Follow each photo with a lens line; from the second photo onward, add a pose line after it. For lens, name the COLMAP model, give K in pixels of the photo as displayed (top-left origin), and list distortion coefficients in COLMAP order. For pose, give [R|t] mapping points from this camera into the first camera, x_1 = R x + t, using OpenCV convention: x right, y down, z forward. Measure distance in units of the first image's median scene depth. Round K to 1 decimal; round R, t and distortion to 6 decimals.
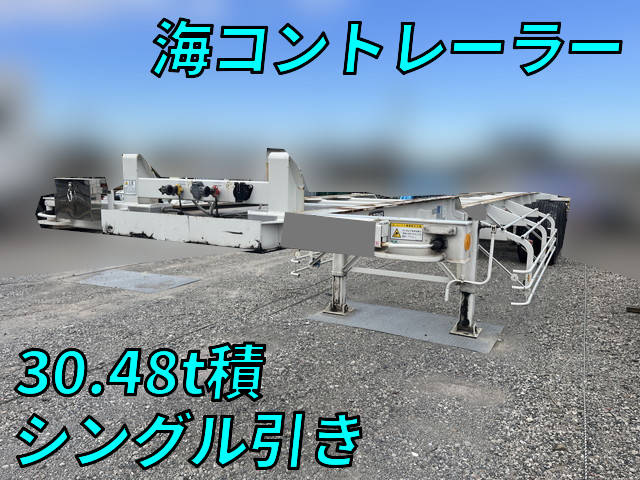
lens RADIAL K [[487.5, 0, 320.5], [0, 487.5, 226.0], [0, 0, 1]] dist [0.043630, -0.047261]
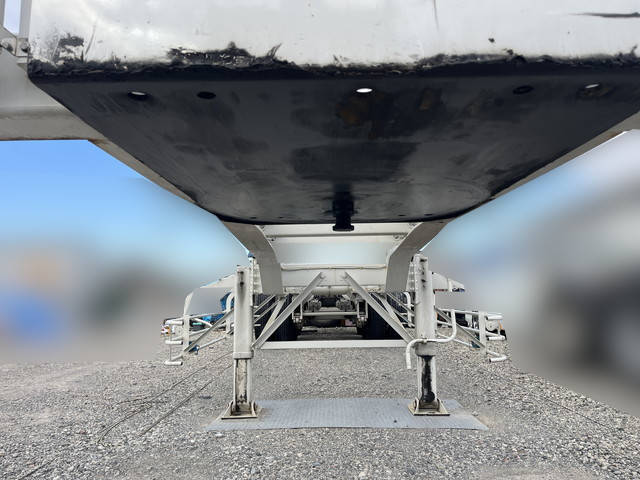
lens RADIAL K [[487.5, 0, 320.5], [0, 487.5, 226.0], [0, 0, 1]] dist [0.043630, -0.047261]
pose [[0.883907, 0.032617, 0.466523, -0.220611], [0.079902, 0.972364, -0.219371, 0.092712], [-0.460786, 0.231179, 0.856874, 0.365867]]
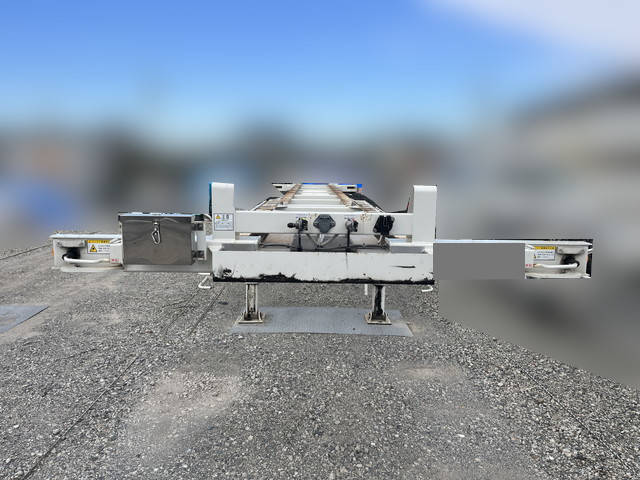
lens RADIAL K [[487.5, 0, 320.5], [0, 487.5, 226.0], [0, 0, 1]] dist [0.043630, -0.047261]
pose [[0.872606, -0.062622, 0.484393, -0.357548], [0.049372, 0.997976, 0.040076, -0.052890], [-0.485922, -0.011055, 0.873932, 0.085728]]
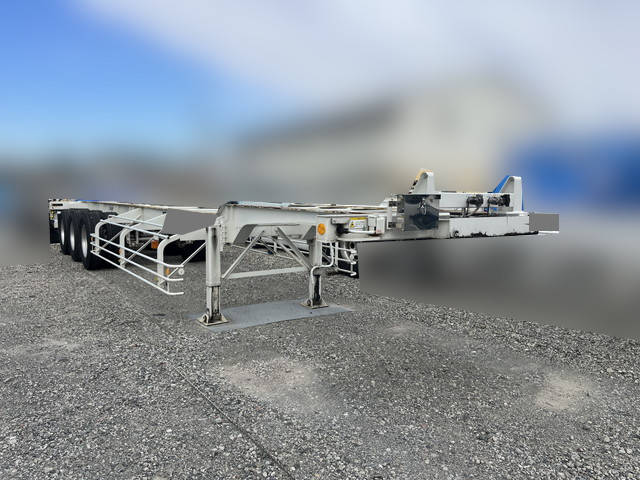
lens RADIAL K [[487.5, 0, 320.5], [0, 487.5, 226.0], [0, 0, 1]] dist [0.043630, -0.047261]
pose [[0.455523, -0.075721, 0.886998, -0.864637], [0.090805, 0.995131, 0.038318, -0.046961], [-0.885581, 0.063089, 0.460181, 0.376149]]
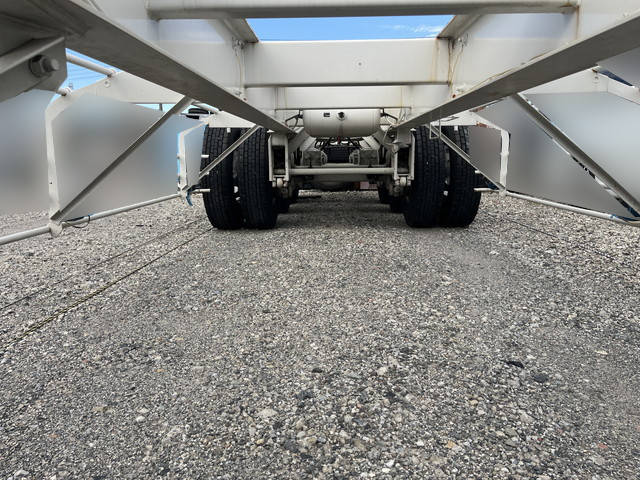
lens RADIAL K [[487.5, 0, 320.5], [0, 487.5, 226.0], [0, 0, 1]] dist [0.043630, -0.047261]
pose [[0.892271, -0.090654, 0.442306, 0.168694], [0.071155, 0.995628, 0.060520, 0.063421], [-0.445858, -0.022528, 0.894820, 1.084932]]
